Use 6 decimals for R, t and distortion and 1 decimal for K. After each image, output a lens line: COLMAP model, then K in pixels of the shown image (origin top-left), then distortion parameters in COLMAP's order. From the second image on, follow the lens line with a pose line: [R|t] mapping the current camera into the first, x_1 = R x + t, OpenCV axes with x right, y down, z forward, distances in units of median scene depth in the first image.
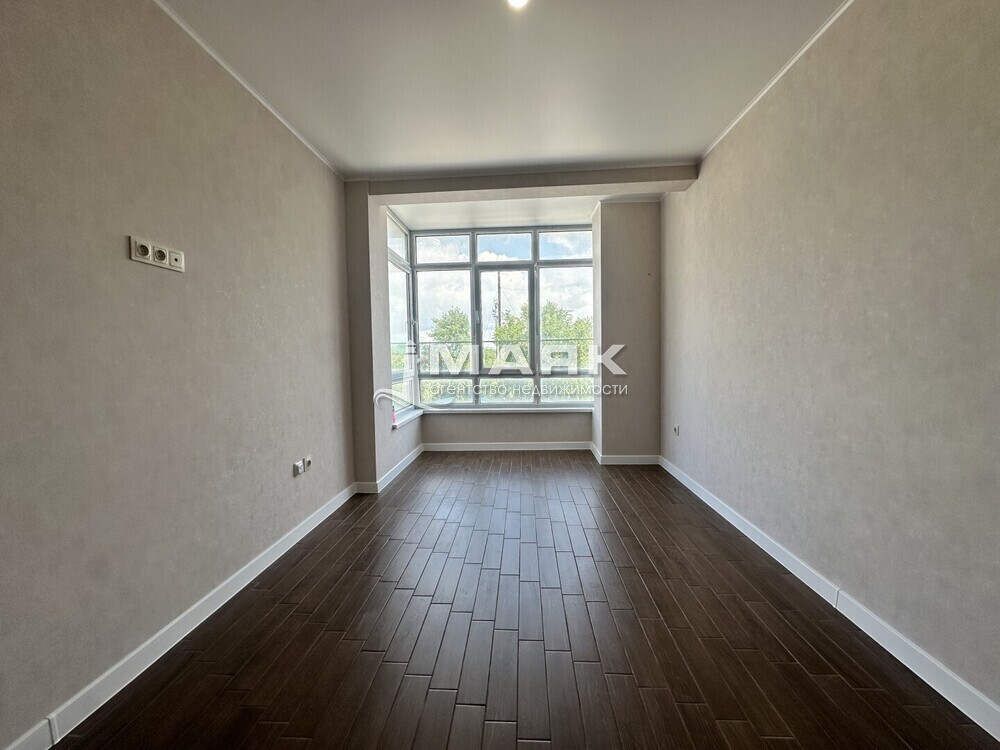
lens RADIAL K [[401.0, 0, 504.5], [0, 401.0, 375.5], [0, 0, 1]] dist [0.002844, 0.000605]
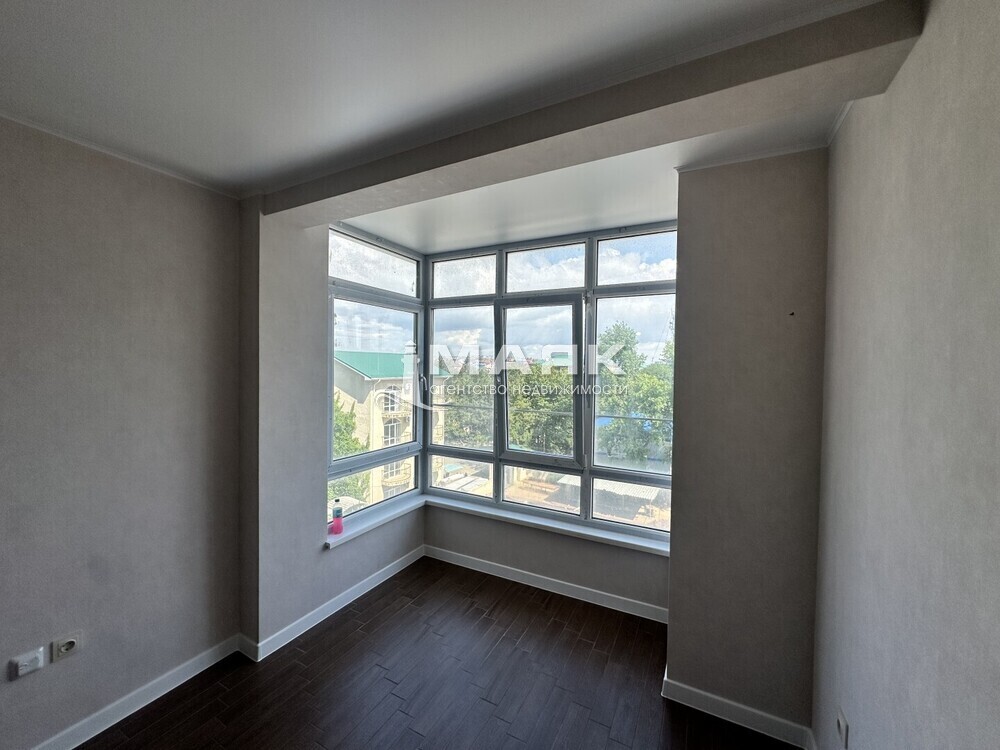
lens RADIAL K [[401.0, 0, 502.9], [0, 401.0, 375.3], [0, 0, 1]] dist [0.002844, 0.000605]
pose [[0.905586, 0.043199, -0.421957, 0.225314], [-0.054548, 0.998401, -0.014853, -0.138123], [0.420640, 0.036468, 0.906494, 0.402326]]
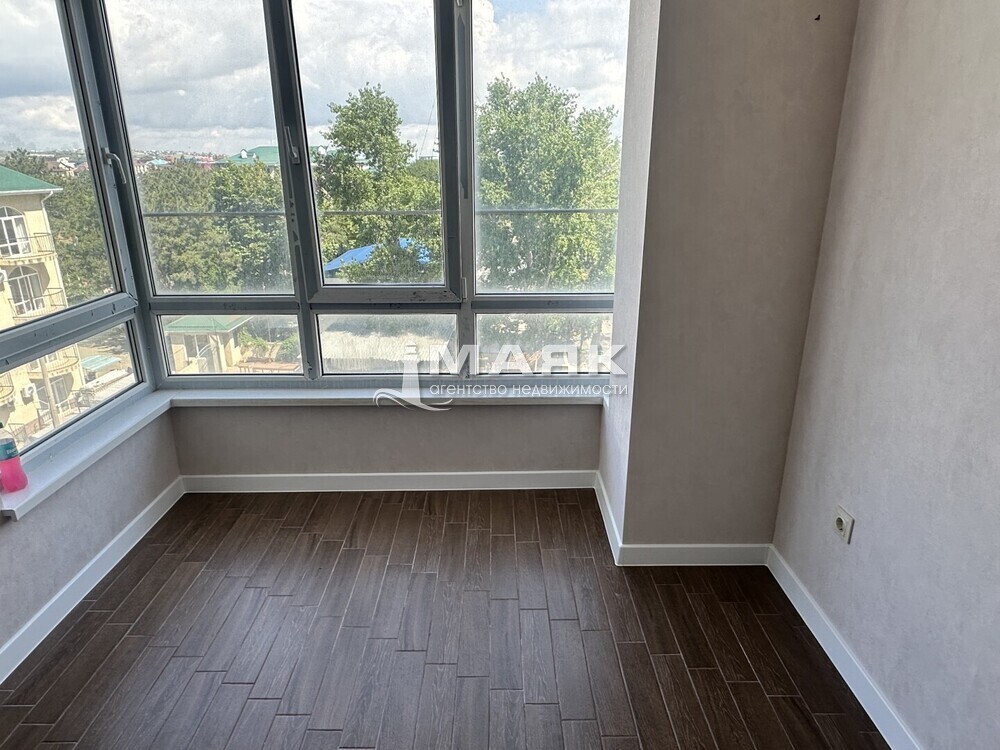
lens RADIAL K [[621.7, 0, 501.0], [0, 621.7, 377.3], [0, 0, 1]] dist [-0.006628, 0.001281]
pose [[0.998685, -0.003515, 0.051145, 0.086745], [-0.010449, 0.962748, 0.270200, -0.100217], [-0.050189, -0.270379, 0.961445, 0.426135]]
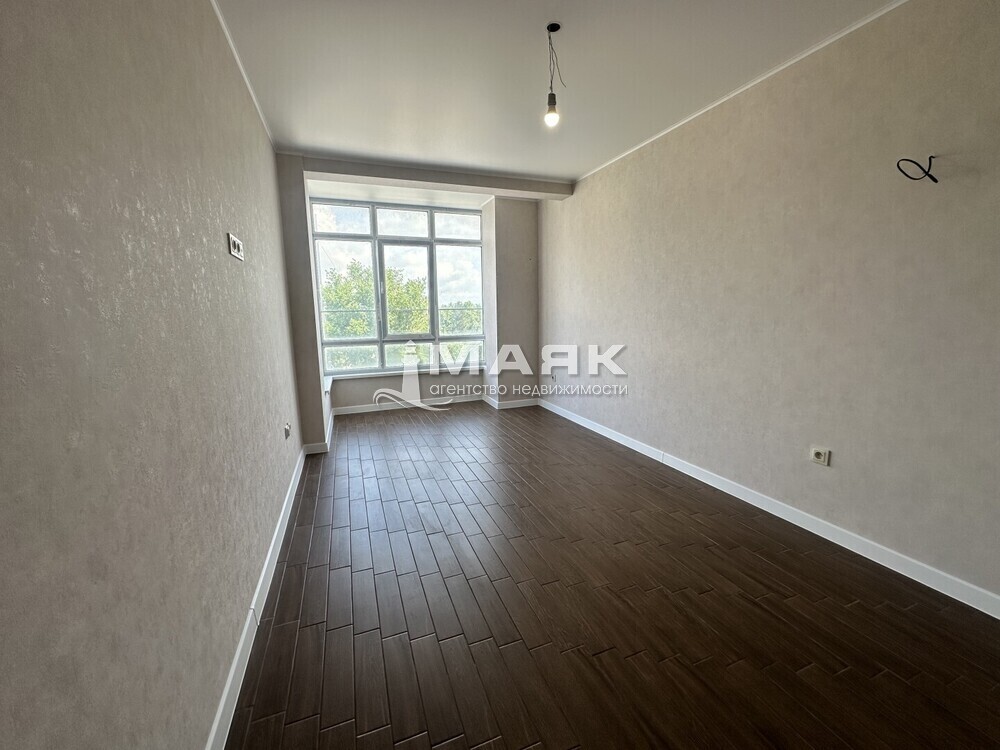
lens RADIAL K [[401.0, 0, 505.6], [0, 401.0, 375.7], [0, 0, 1]] dist [0.002844, 0.000605]
pose [[0.906826, -0.064013, 0.416617, -0.233887], [0.023658, 0.994572, 0.101321, -0.011770], [-0.420841, -0.082024, 0.903418, -0.137784]]
